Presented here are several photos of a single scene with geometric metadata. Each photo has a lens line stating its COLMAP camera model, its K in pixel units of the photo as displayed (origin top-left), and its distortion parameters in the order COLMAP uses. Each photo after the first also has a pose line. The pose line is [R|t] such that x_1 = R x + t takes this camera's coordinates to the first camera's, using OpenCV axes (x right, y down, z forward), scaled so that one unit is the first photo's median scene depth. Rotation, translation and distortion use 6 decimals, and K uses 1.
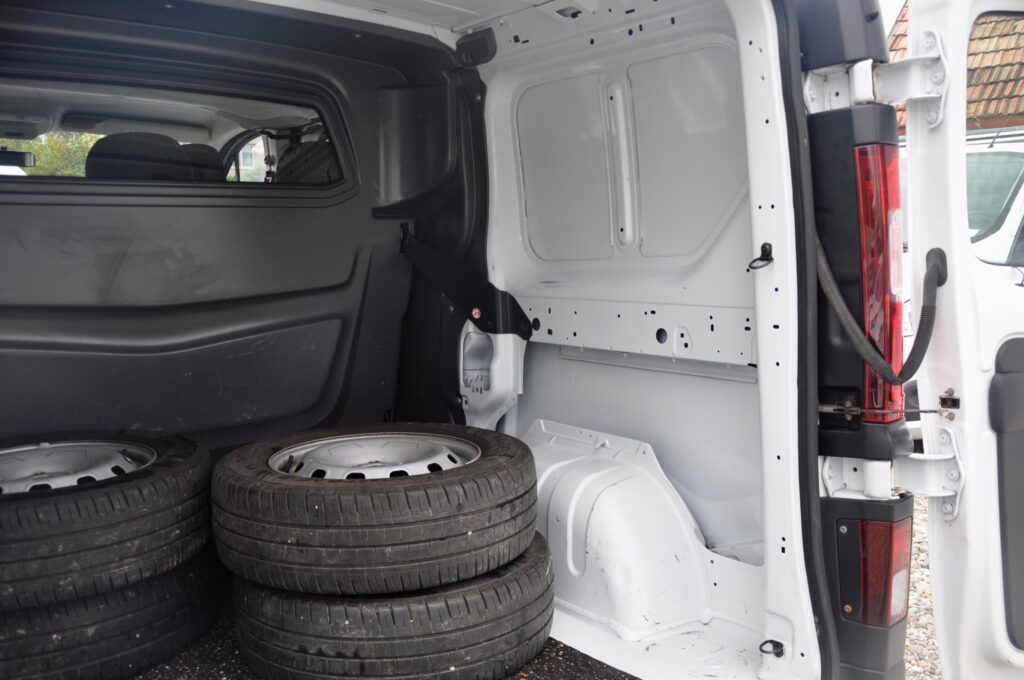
lens RADIAL K [[923.9, 0, 512.0], [0, 923.9, 340.0], [0, 0, 1]] dist [-0.007648, 0.133071]
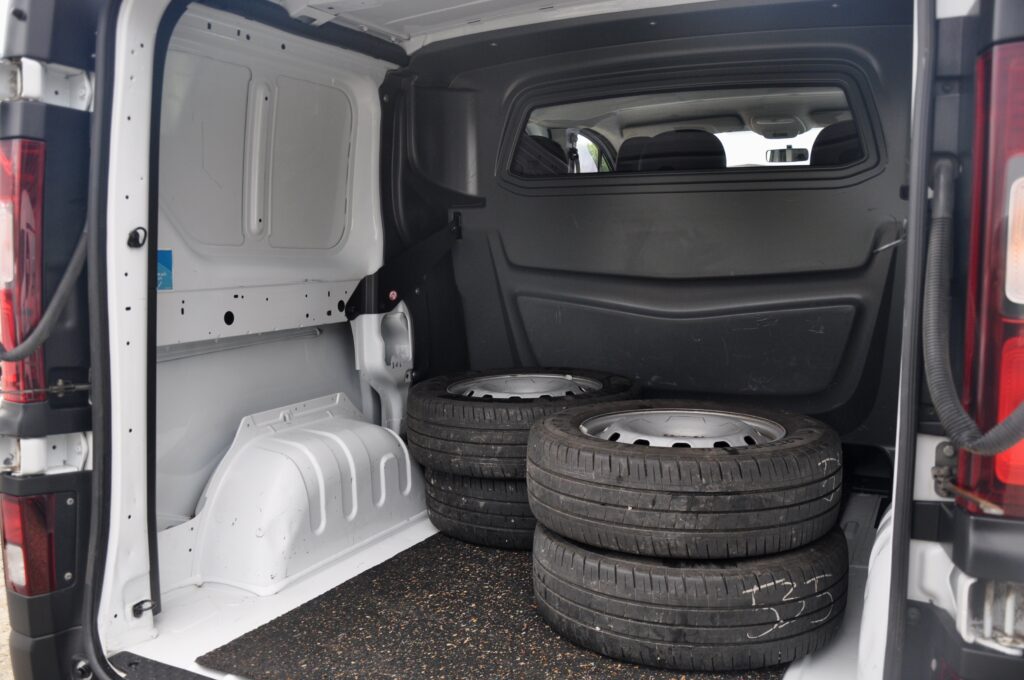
lens RADIAL K [[917.1, 0, 512.0], [0, 917.1, 297.6], [0, 0, 1]] dist [-0.007360, -0.001935]
pose [[0.458955, 0.073919, -0.885379, 0.751375], [-0.097130, 0.994734, 0.032699, -0.041328], [0.883134, 0.070990, 0.463718, 0.388541]]
